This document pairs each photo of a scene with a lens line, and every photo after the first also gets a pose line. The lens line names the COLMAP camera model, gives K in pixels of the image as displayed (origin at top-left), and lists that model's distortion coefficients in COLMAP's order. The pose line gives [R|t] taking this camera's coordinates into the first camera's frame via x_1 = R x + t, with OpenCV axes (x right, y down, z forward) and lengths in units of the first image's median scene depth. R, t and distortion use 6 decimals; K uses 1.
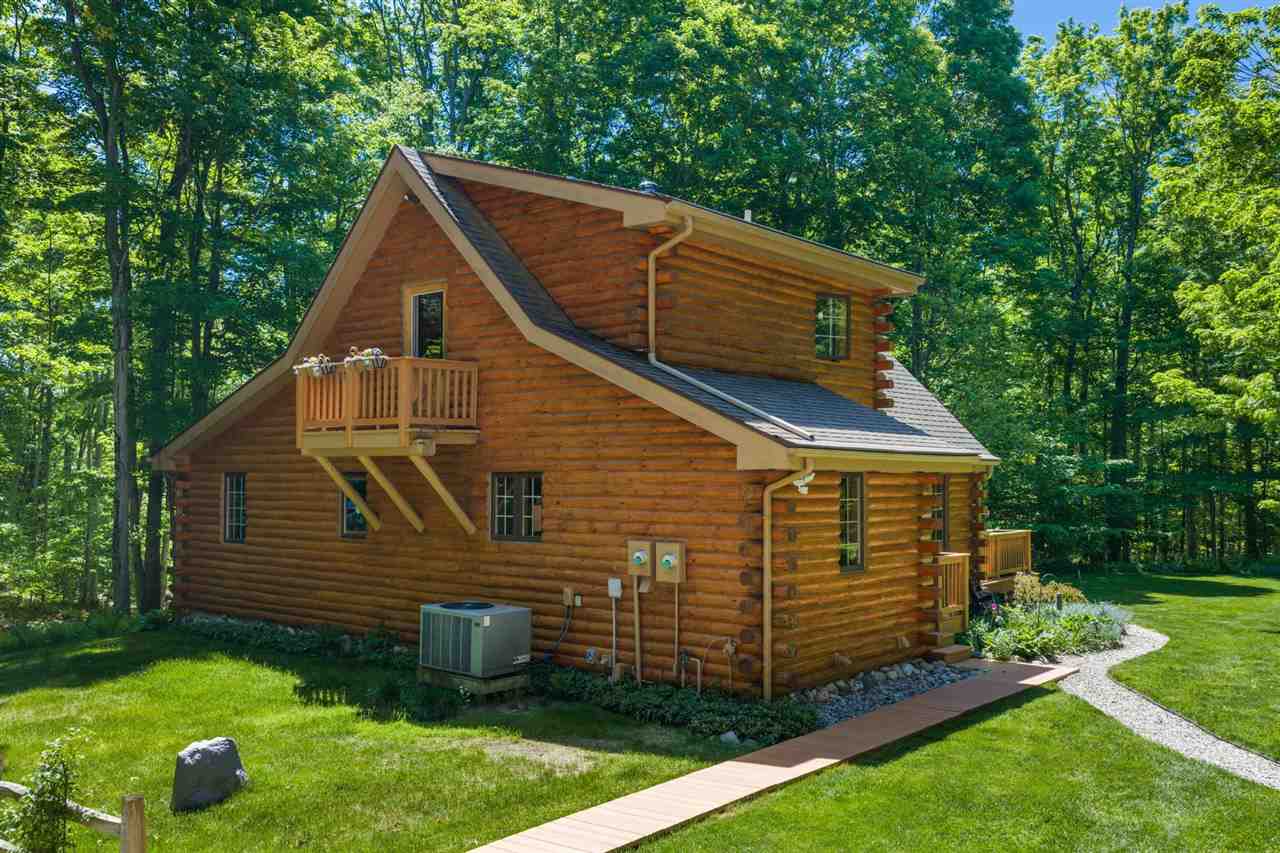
lens RADIAL K [[1076.7, 0, 640.0], [0, 1076.7, 426.5], [0, 0, 1]] dist [0.007796, -0.001264]
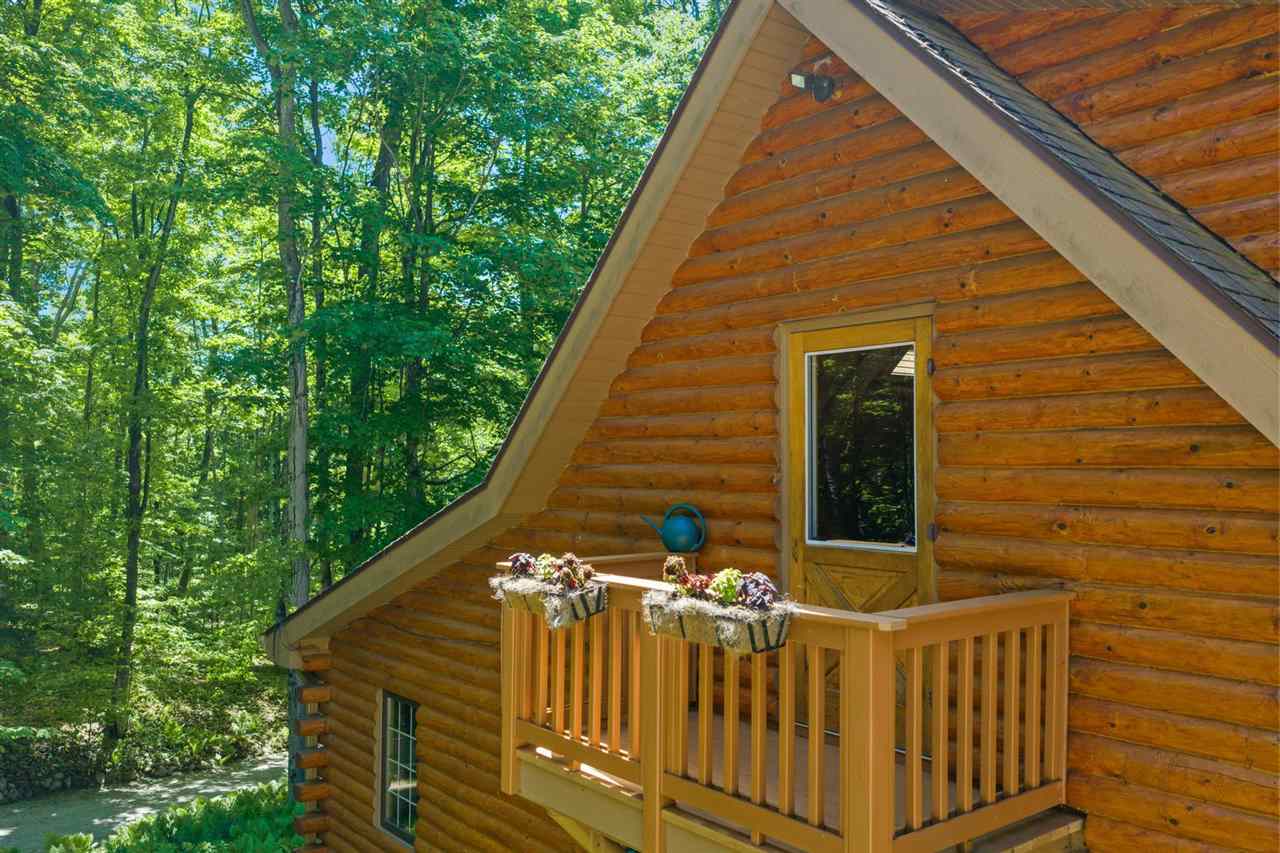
lens RADIAL K [[1076.7, 0, 640.0], [0, 1076.7, 426.5], [0, 0, 1]] dist [0.007796, -0.001264]
pose [[0.977002, -0.000173, -0.213230, -0.100526], [0.000759, 0.999996, 0.002663, -0.052299], [0.213229, -0.002764, 0.976998, 0.336142]]
